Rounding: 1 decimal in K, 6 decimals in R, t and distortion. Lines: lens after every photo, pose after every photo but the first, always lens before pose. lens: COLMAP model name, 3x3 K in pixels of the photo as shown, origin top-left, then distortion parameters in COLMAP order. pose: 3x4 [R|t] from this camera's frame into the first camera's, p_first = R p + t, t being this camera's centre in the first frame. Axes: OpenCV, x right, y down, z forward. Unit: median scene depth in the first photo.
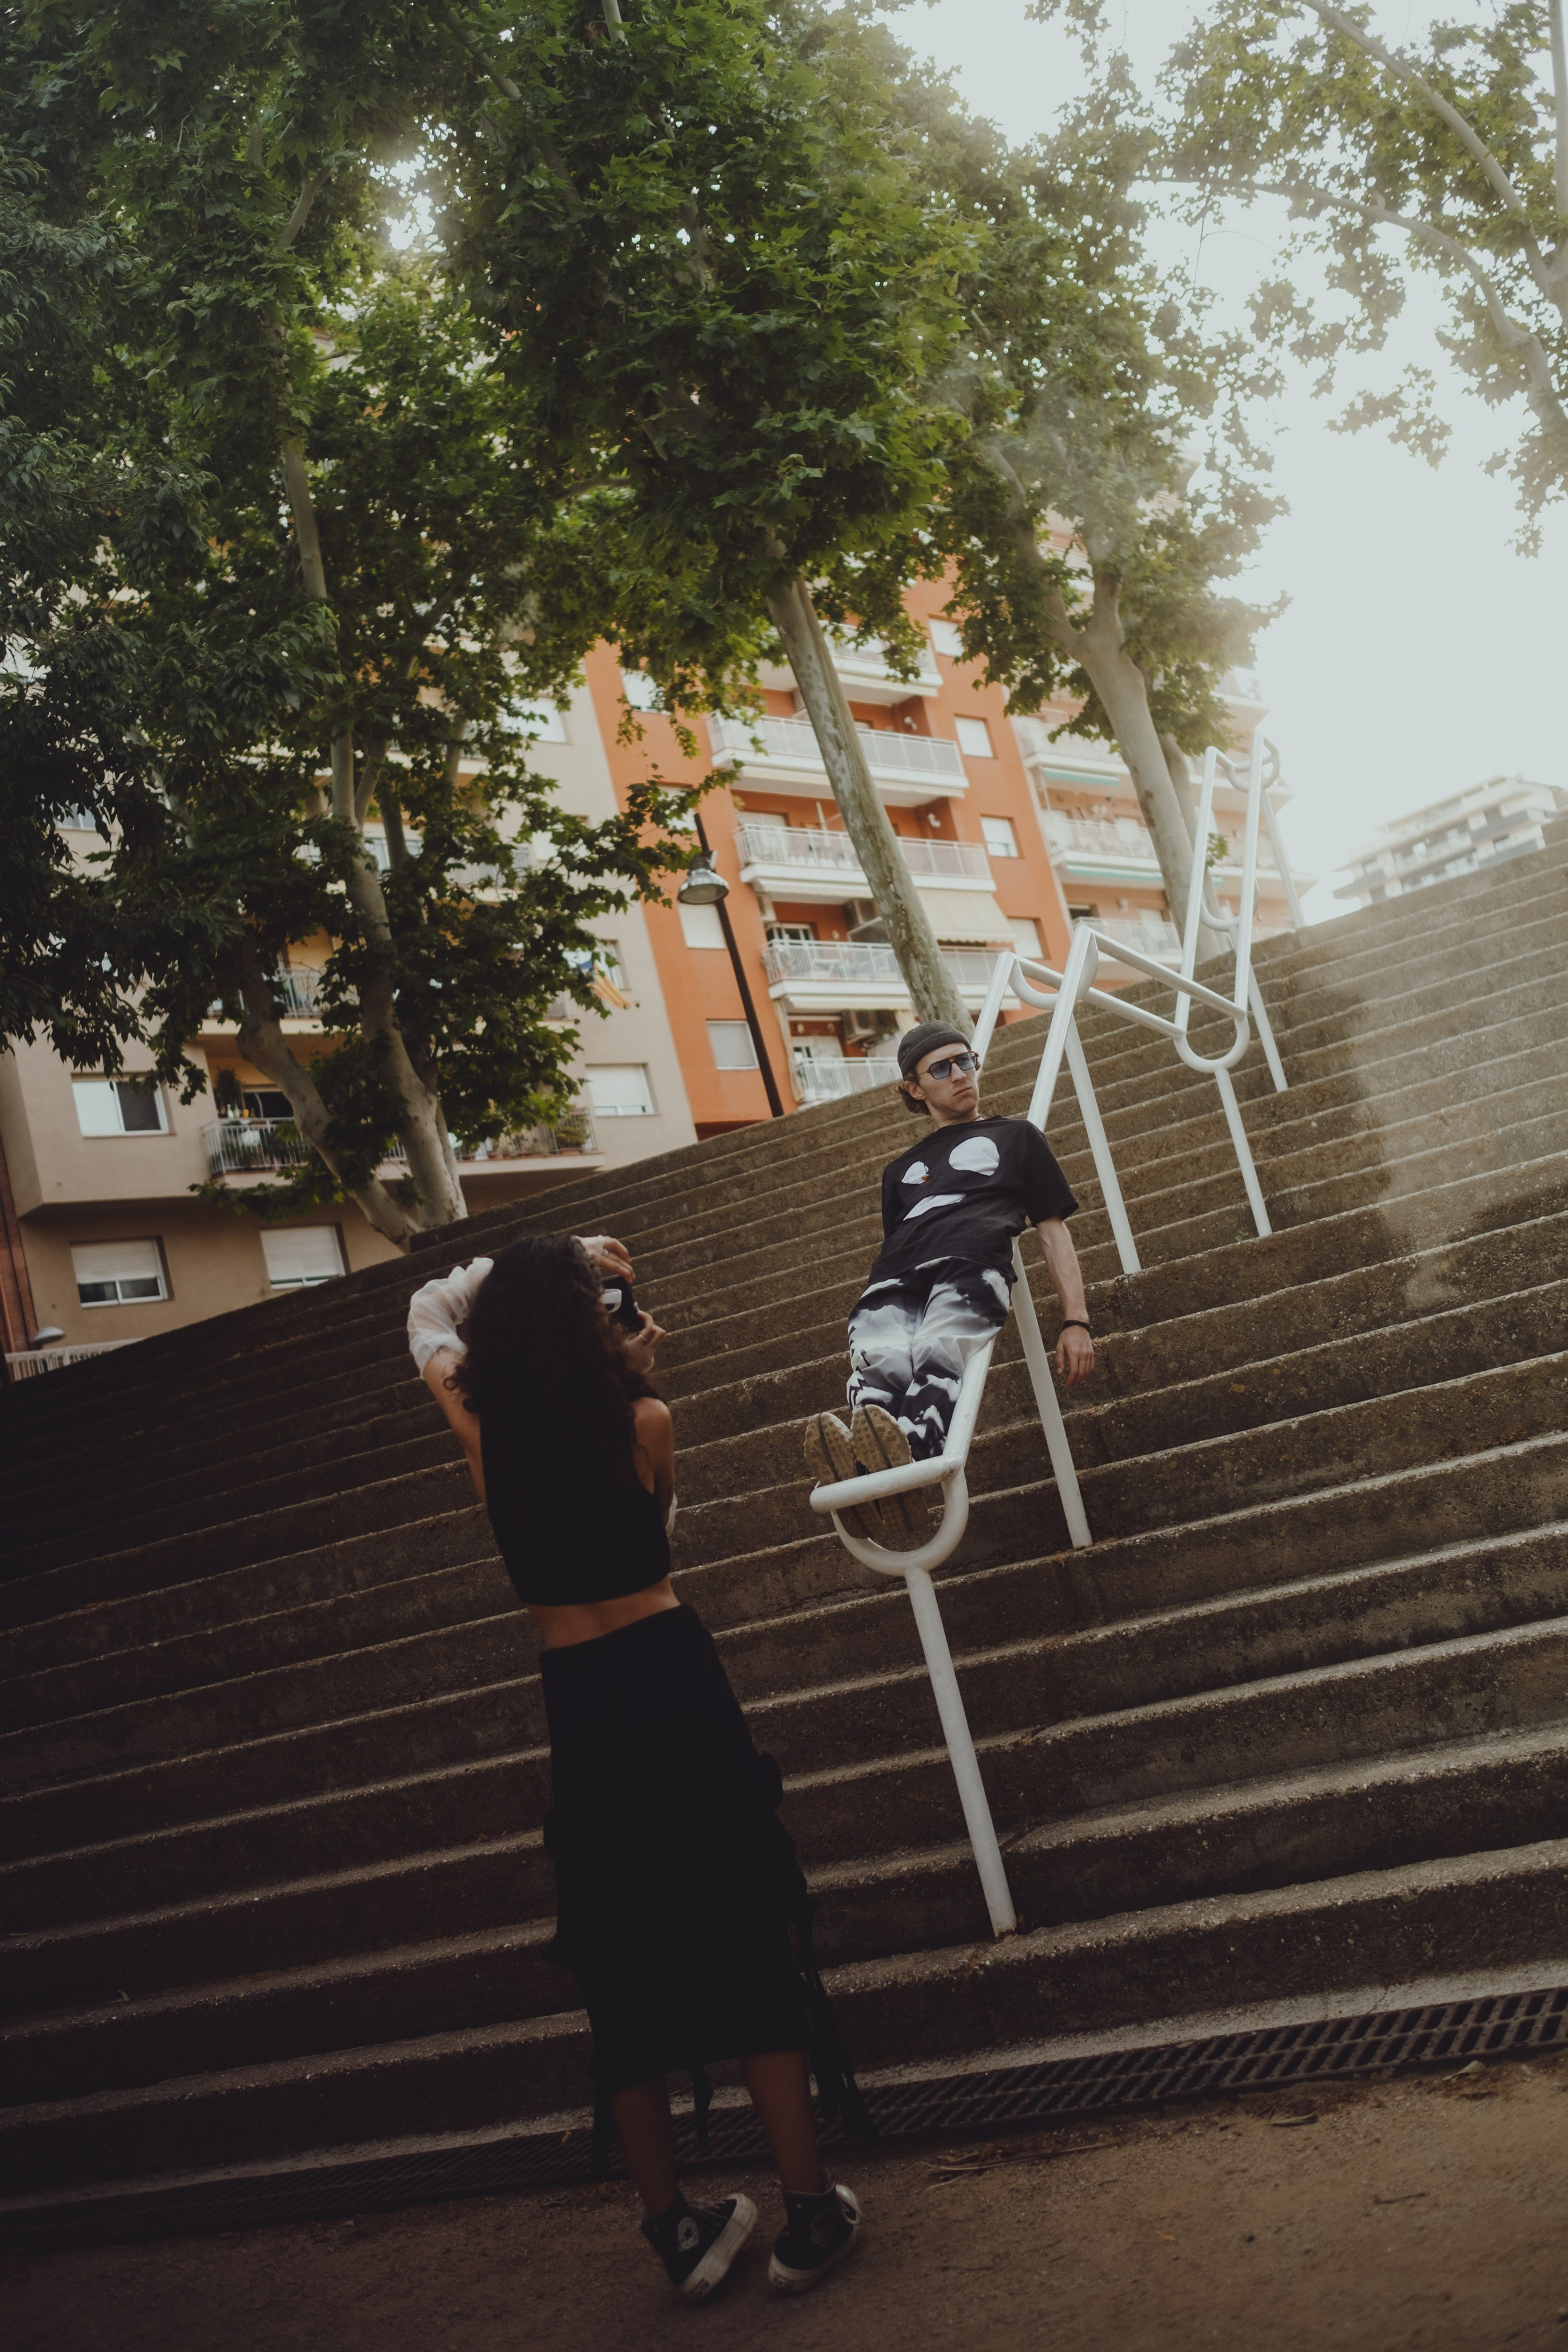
lens RADIAL K [[2446.0, 0, 784.0], [0, 2446.0, 1176.0], [0, 0, 1]] dist [-0.133738, 0.187616]
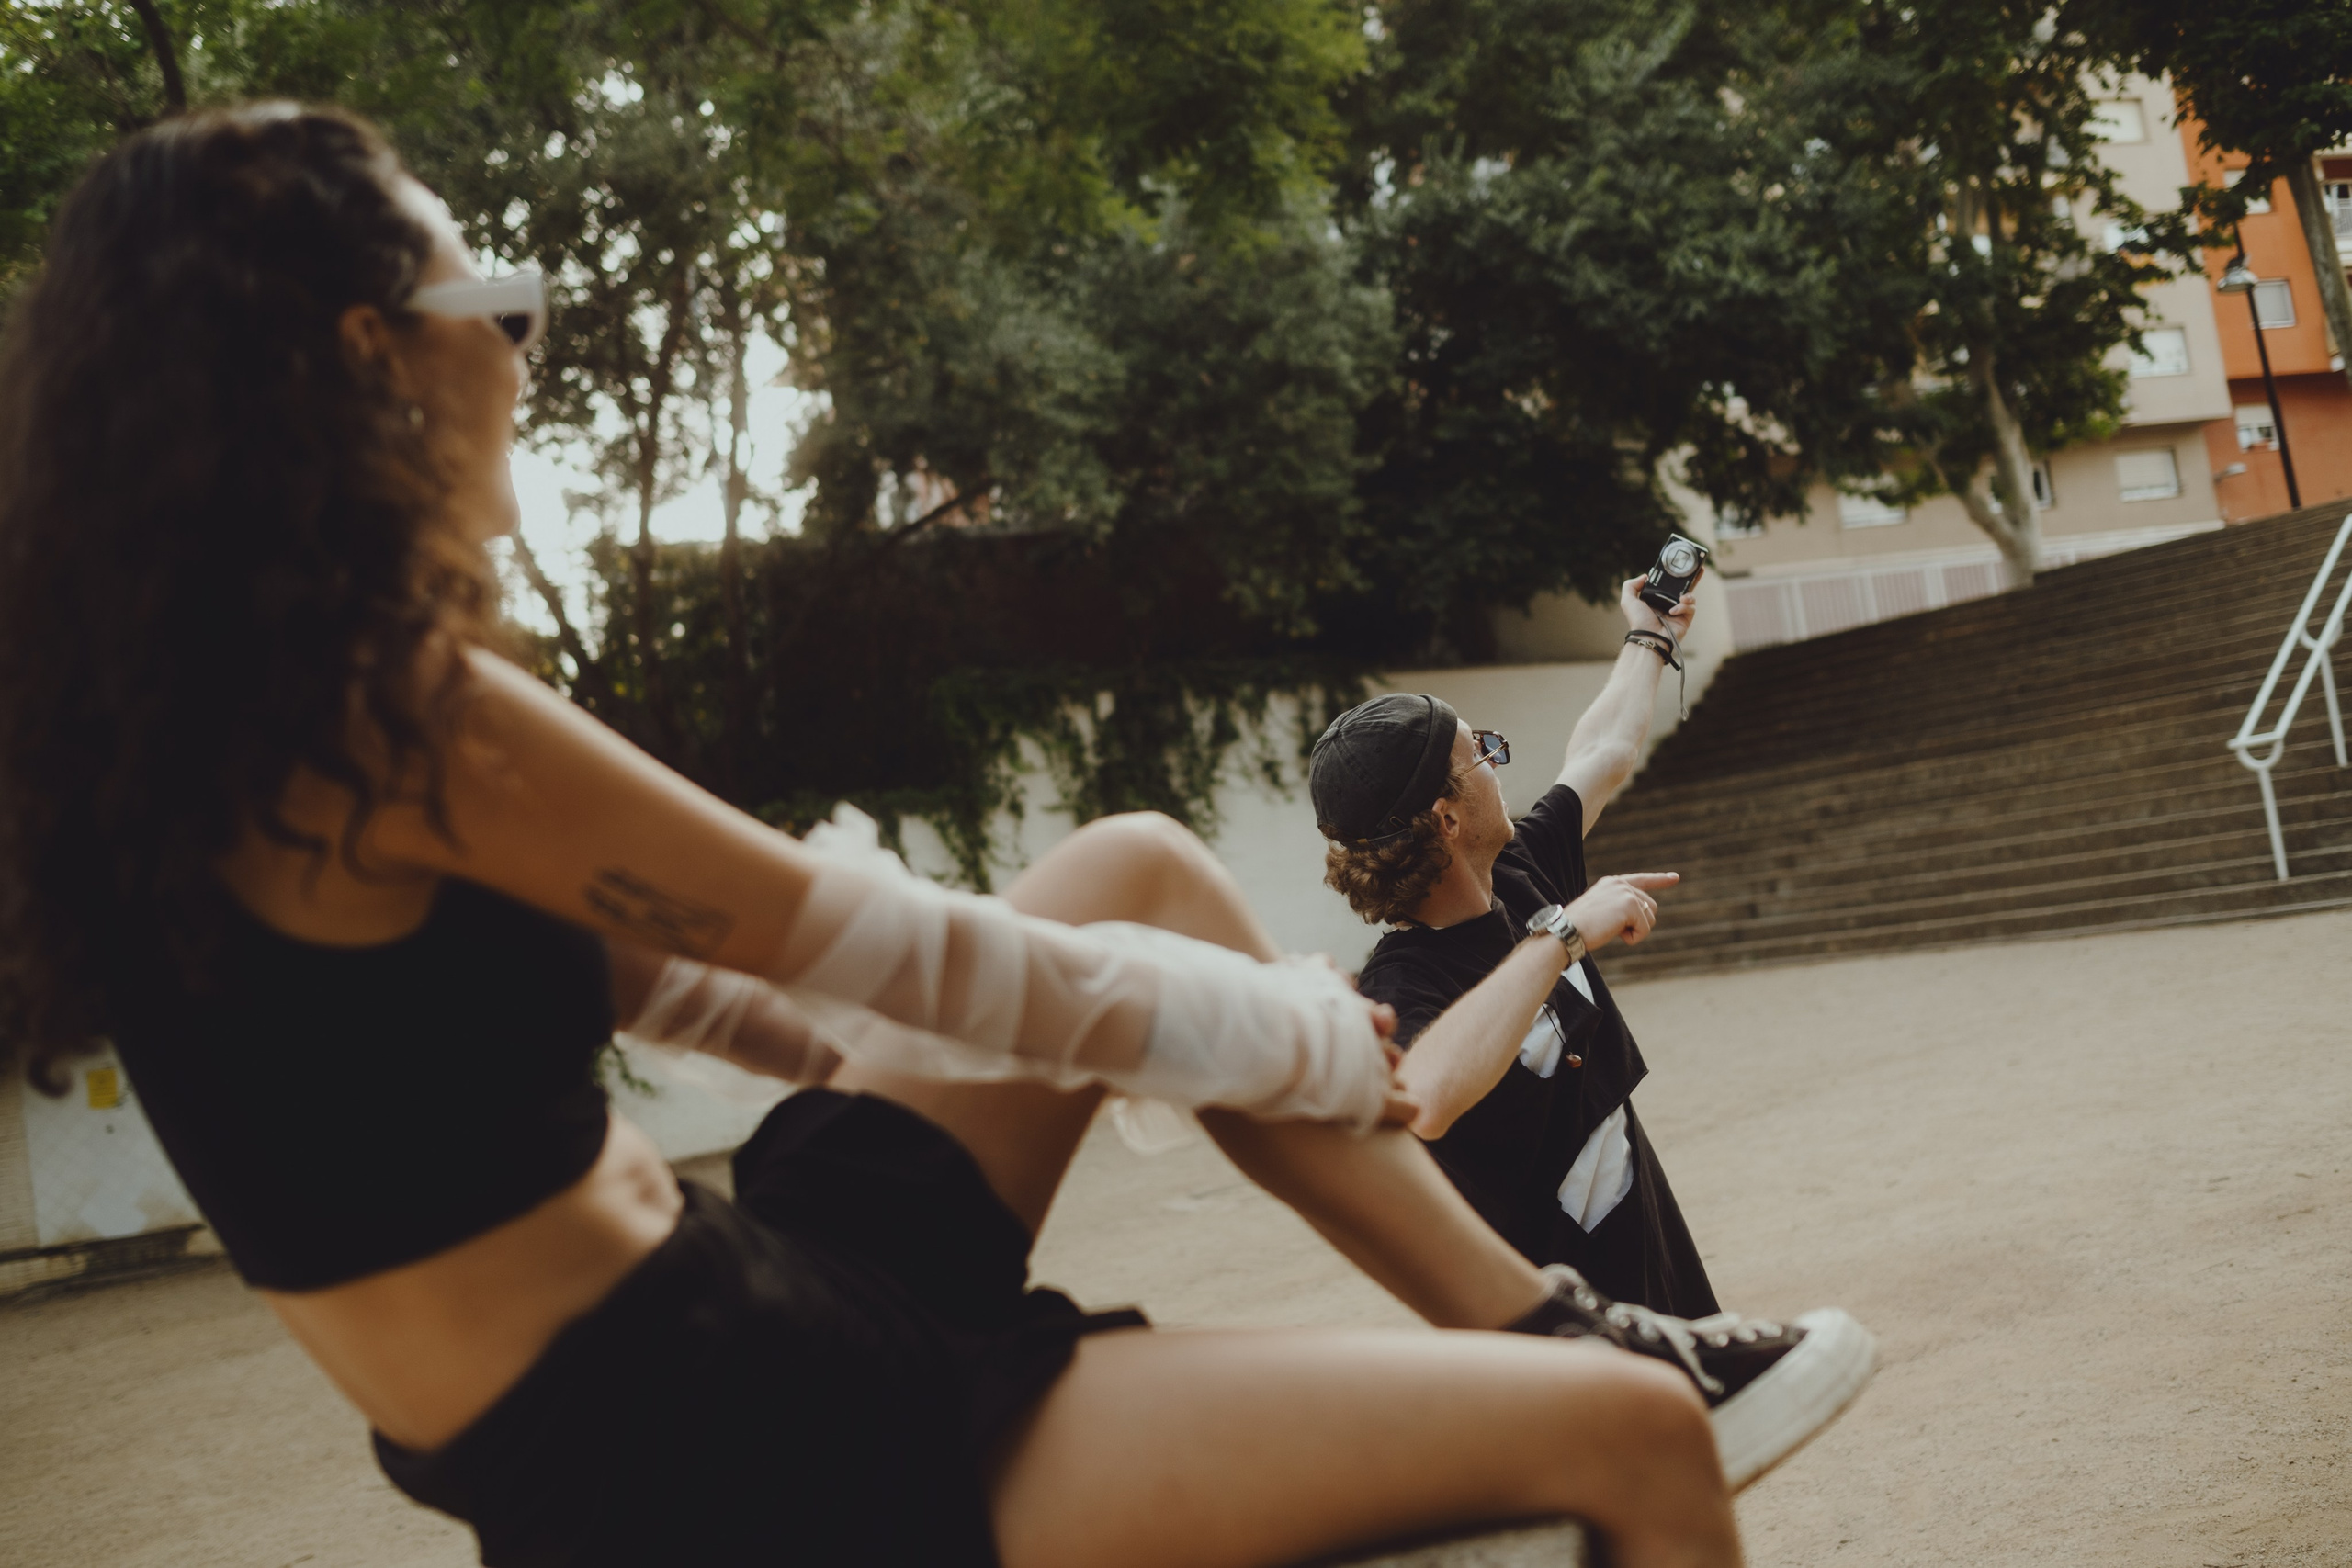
lens RADIAL K [[2347.2, 0, 1176.0], [0, 2347.2, 784.0], [0, 0, 1]] dist [-0.003603, 0.003283]
pose [[0.899197, 0.073624, -0.431306, 0.018924], [0.003178, 0.984617, 0.174700, -0.067921], [0.437533, -0.158460, 0.885130, -0.443831]]
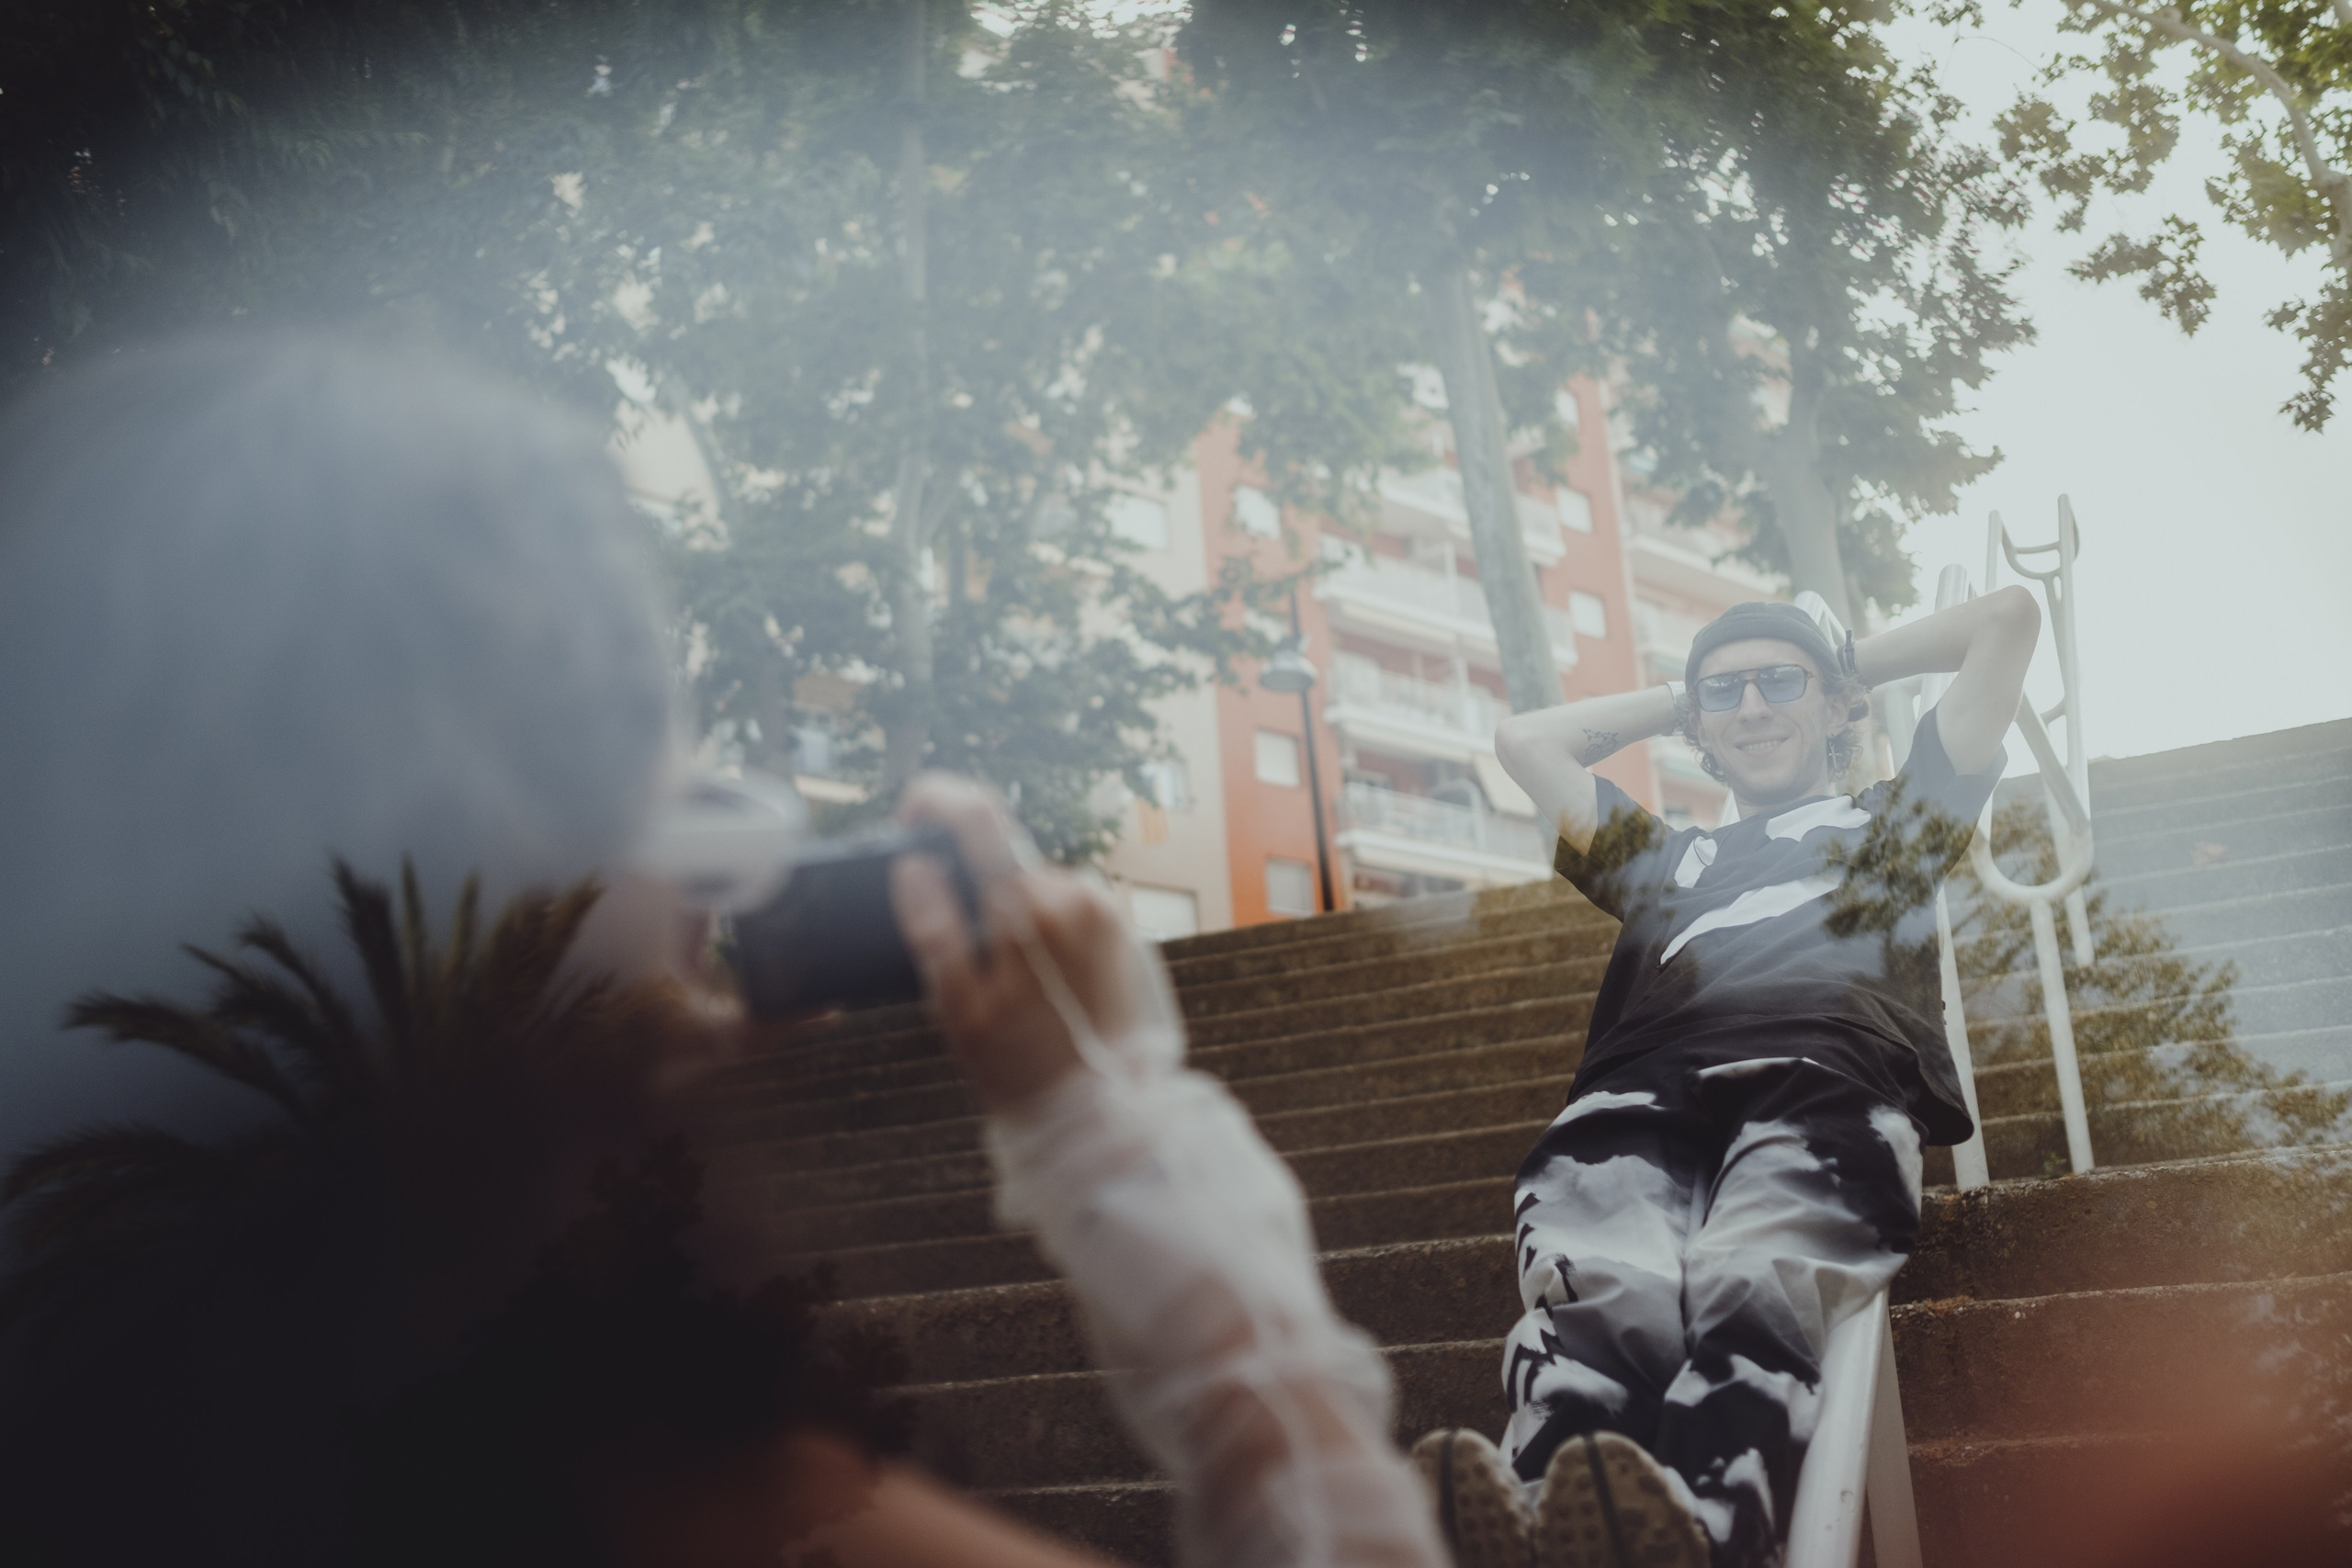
lens RADIAL K [[2445.7, 0, 1095.2], [0, 2445.7, 708.3], [0, 0, 1]] dist [-0.133738, 0.187616]
pose [[0.982082, 0.152644, -0.110519, -0.002199], [-0.165692, 0.978789, -0.120495, 0.009510], [0.089782, 0.136648, 0.986543, 0.128605]]
